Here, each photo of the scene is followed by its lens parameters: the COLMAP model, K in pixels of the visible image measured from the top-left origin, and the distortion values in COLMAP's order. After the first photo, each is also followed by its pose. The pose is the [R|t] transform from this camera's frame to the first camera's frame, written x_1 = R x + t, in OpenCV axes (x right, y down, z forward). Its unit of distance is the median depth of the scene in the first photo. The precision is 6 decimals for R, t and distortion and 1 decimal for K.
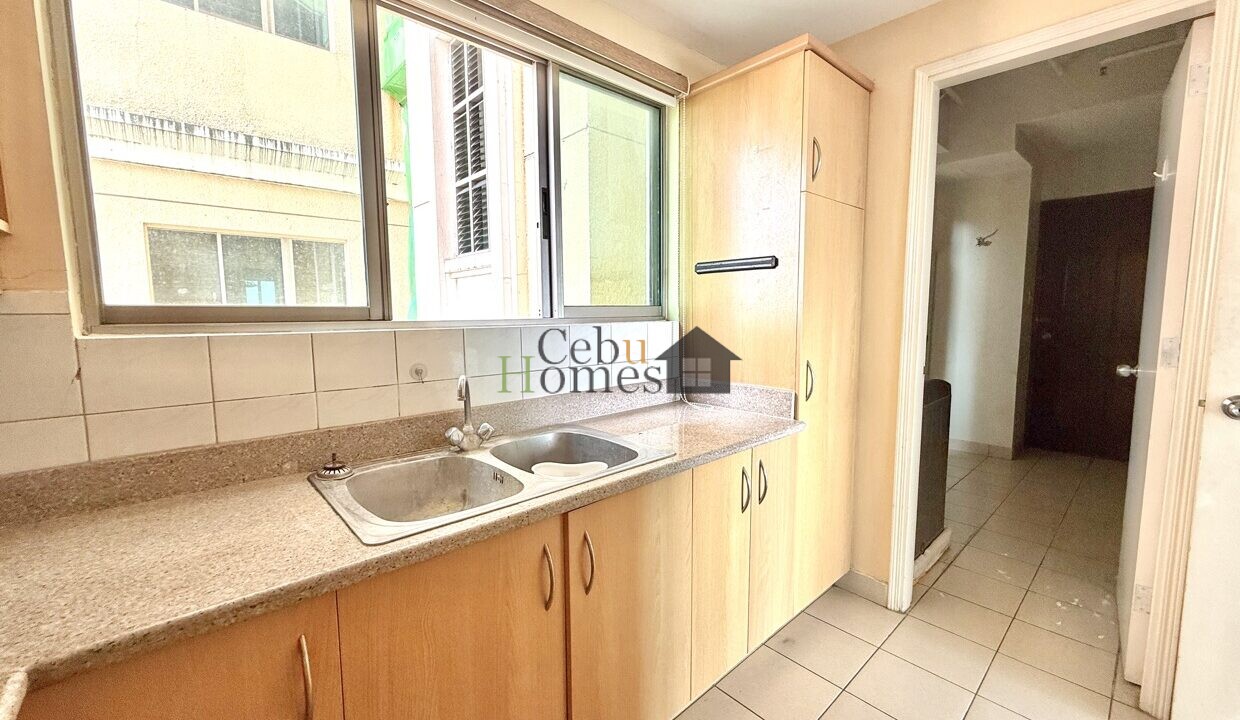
lens RADIAL K [[494.8, 0, 626.0], [0, 494.8, 358.7], [0, 0, 1]] dist [-0.000581, -0.000126]
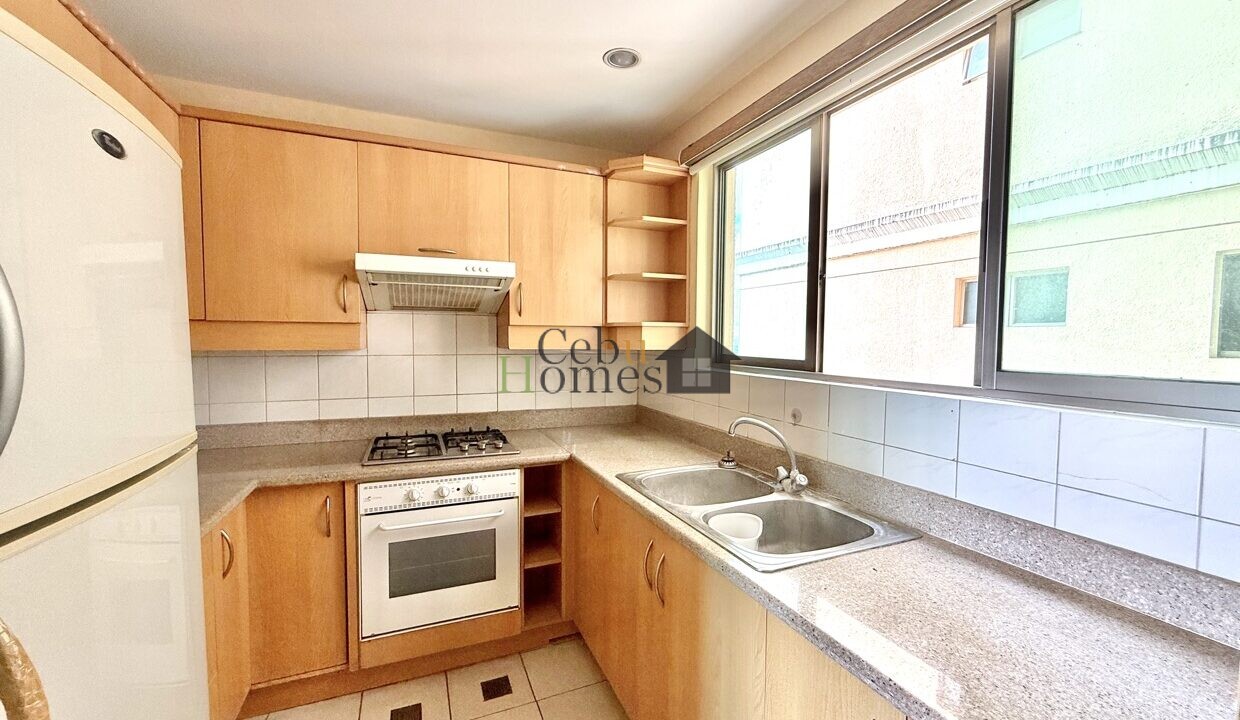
lens RADIAL K [[494.8, 0, 622.5], [0, 494.8, 362.2], [0, 0, 1]] dist [-0.000581, -0.000126]
pose [[-0.339265, 0.052856, -0.939205, 0.245357], [-0.090923, 0.991903, 0.088665, -0.049718], [0.936287, 0.115476, -0.331712, 0.285892]]
